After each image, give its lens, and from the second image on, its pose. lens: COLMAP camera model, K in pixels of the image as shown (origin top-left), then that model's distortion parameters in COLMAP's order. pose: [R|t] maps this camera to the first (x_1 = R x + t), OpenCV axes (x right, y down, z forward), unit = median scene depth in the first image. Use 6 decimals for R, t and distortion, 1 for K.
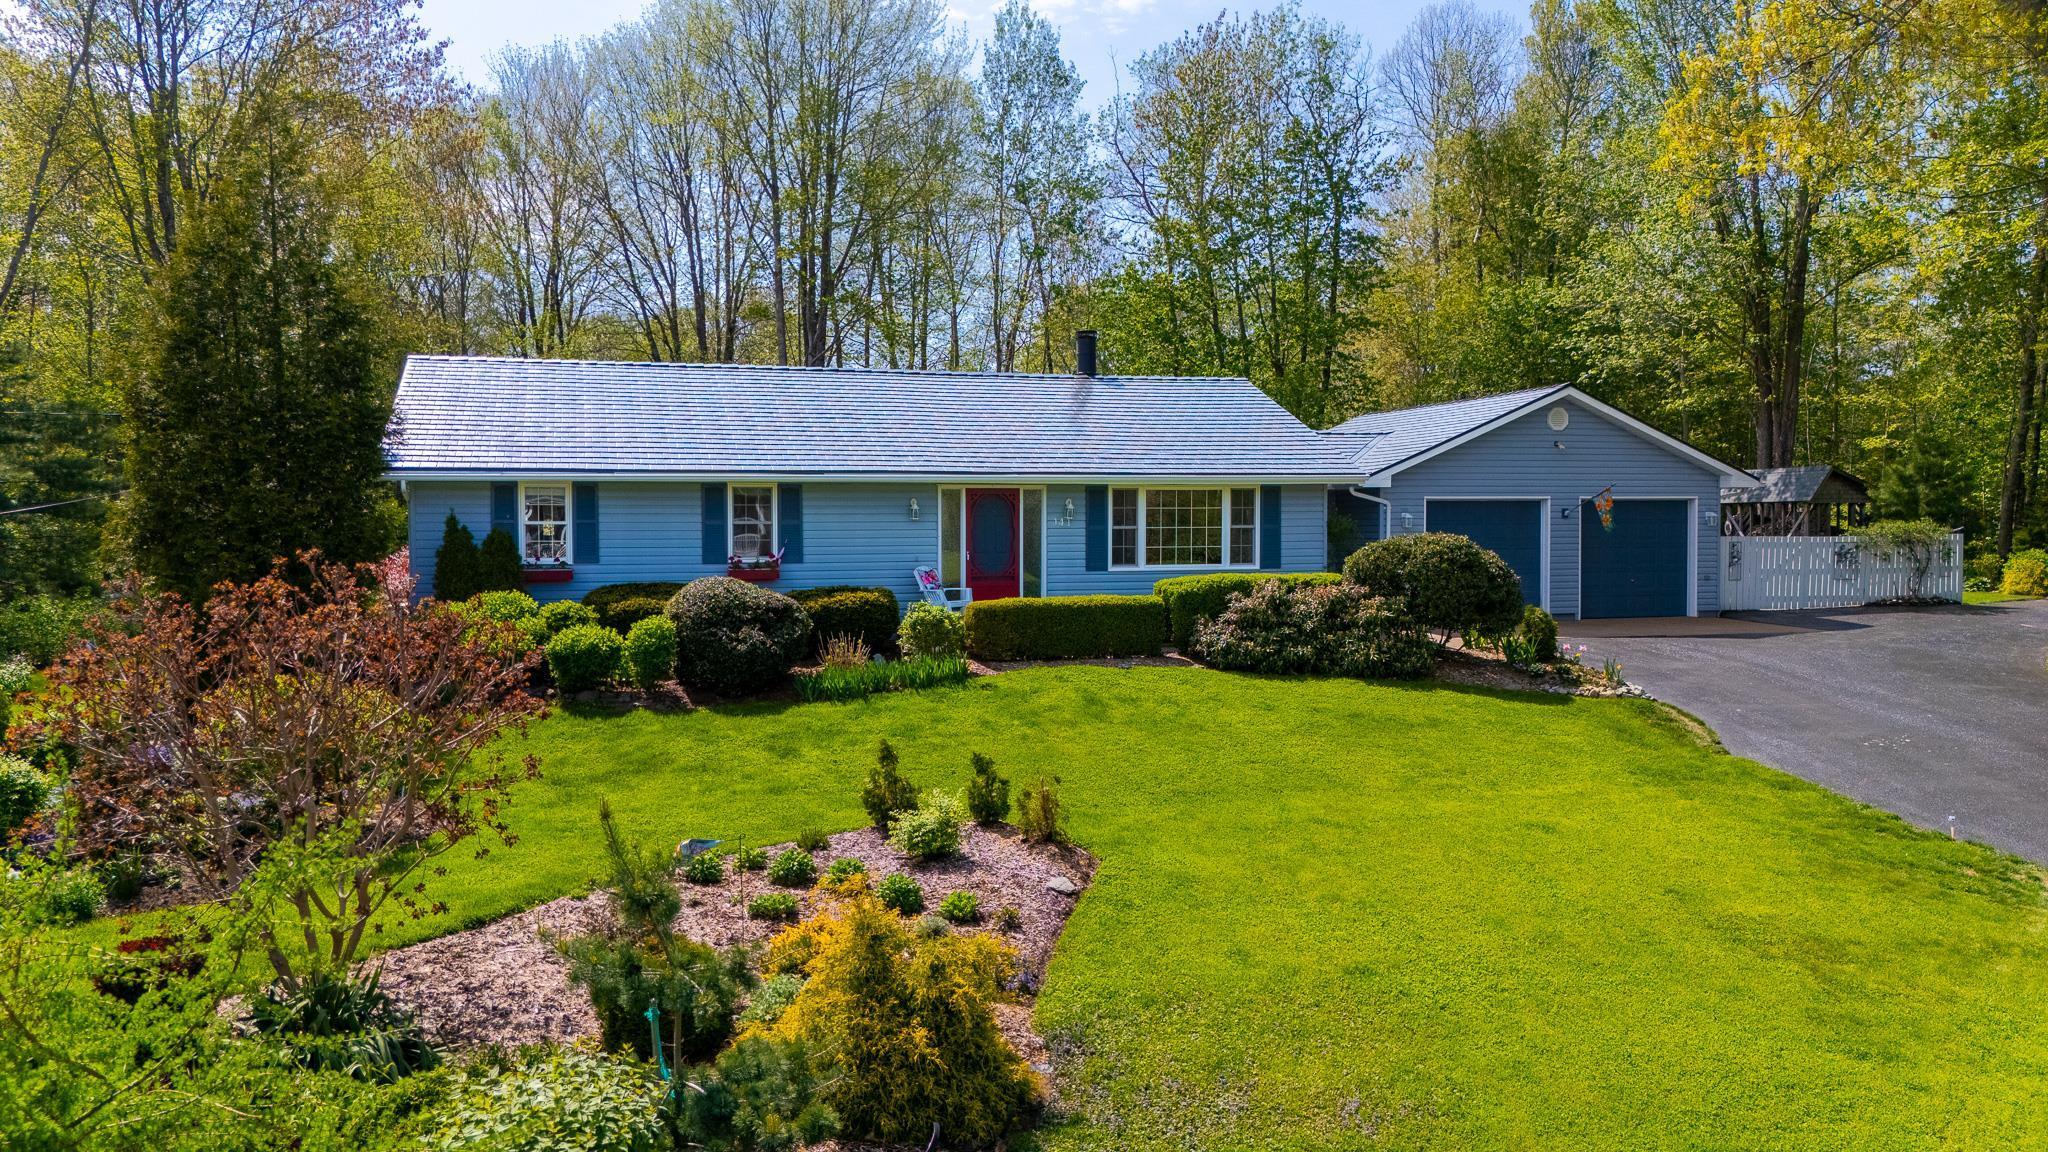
lens RADIAL K [[1517.6, 0, 1024.0], [0, 1517.6, 576.0], [0, 0, 1]] dist [0.093642, -0.092357]
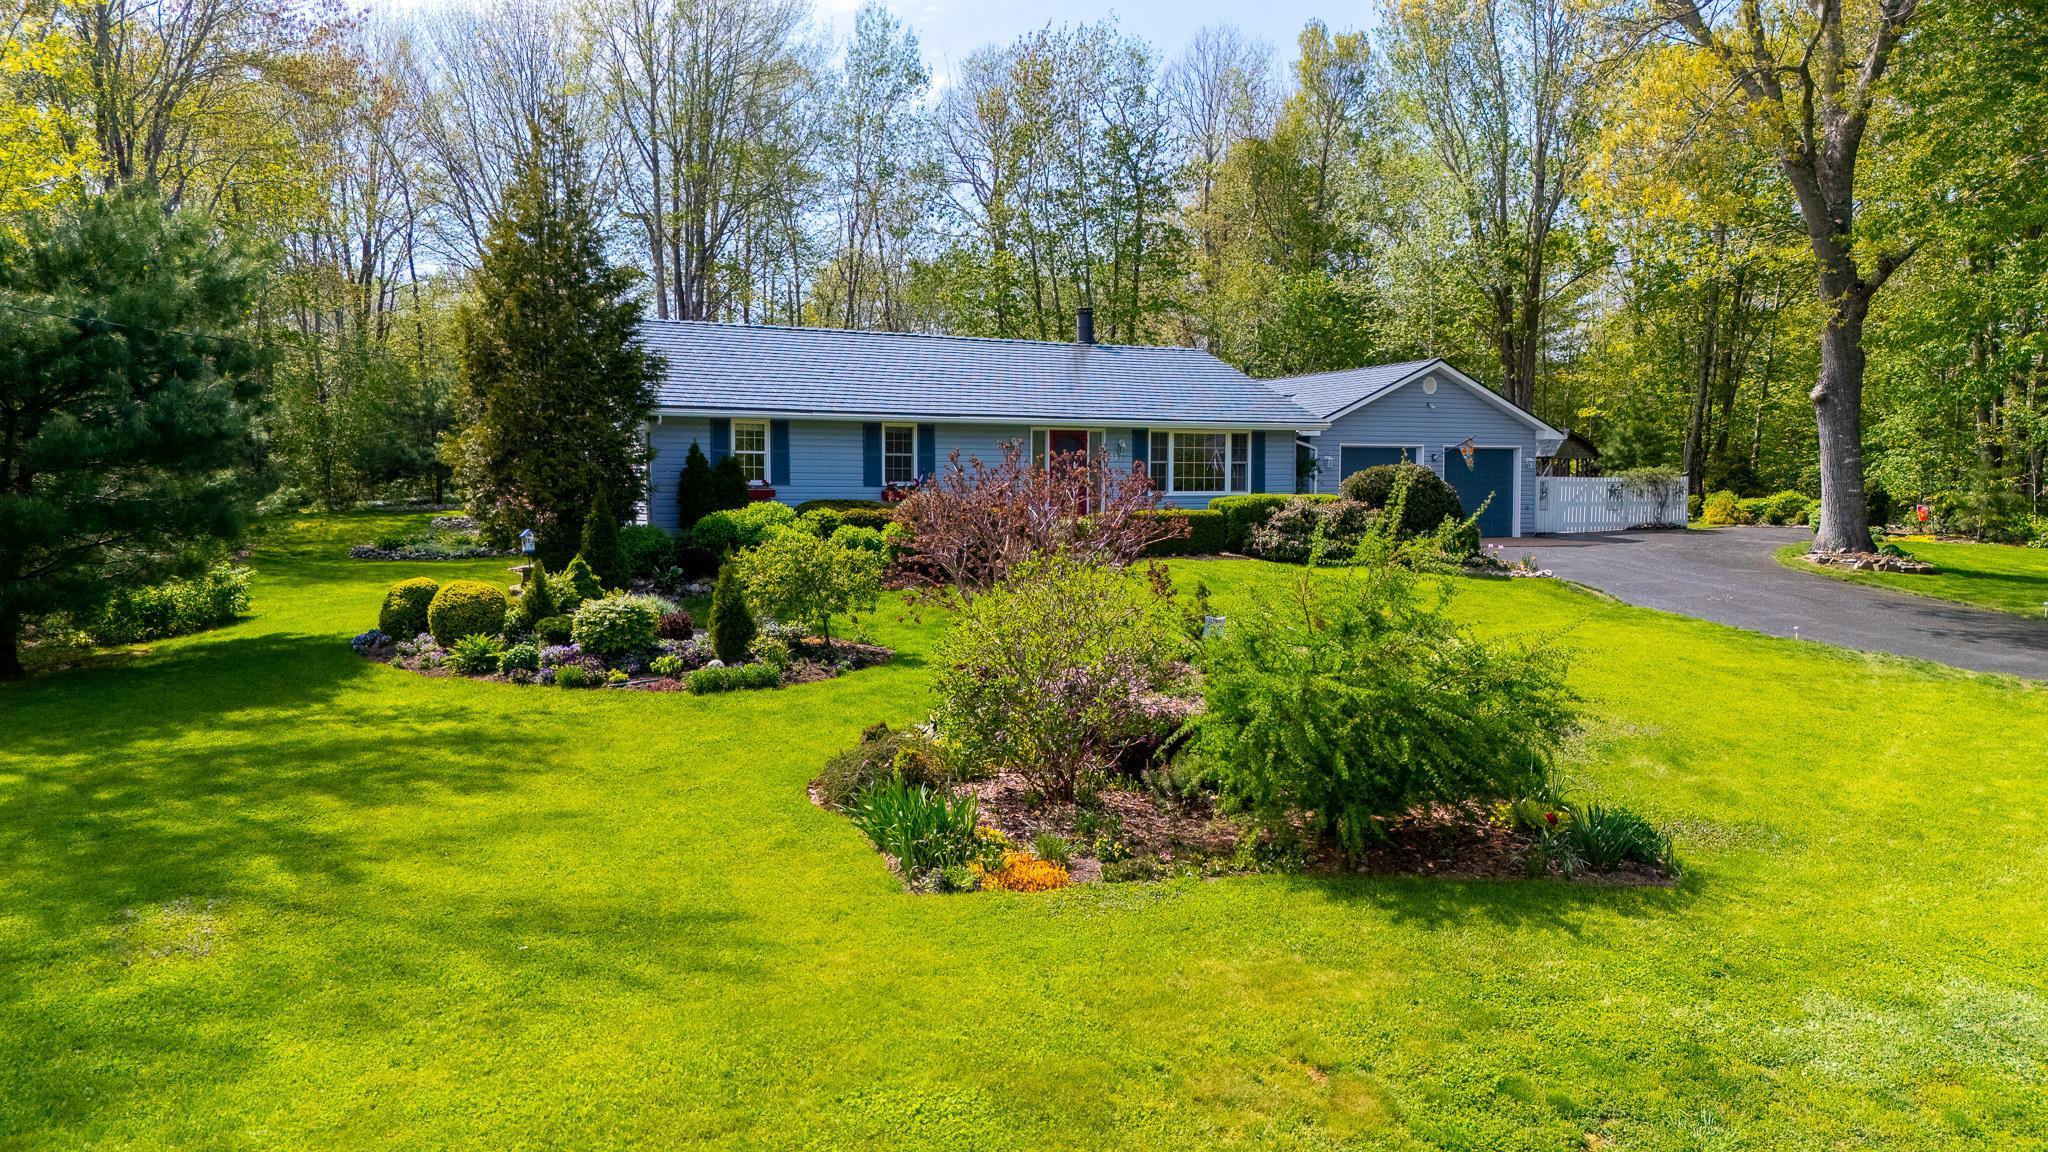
lens RADIAL K [[1527.1, 0, 1024.0], [0, 1527.1, 576.0], [0, 0, 1]] dist [0.094994, -0.092965]
pose [[0.976178, -0.010104, 0.216736, -0.332571], [0.006340, 0.999817, 0.018057, 0.041362], [-0.216879, -0.016253, 0.976063, -0.252952]]
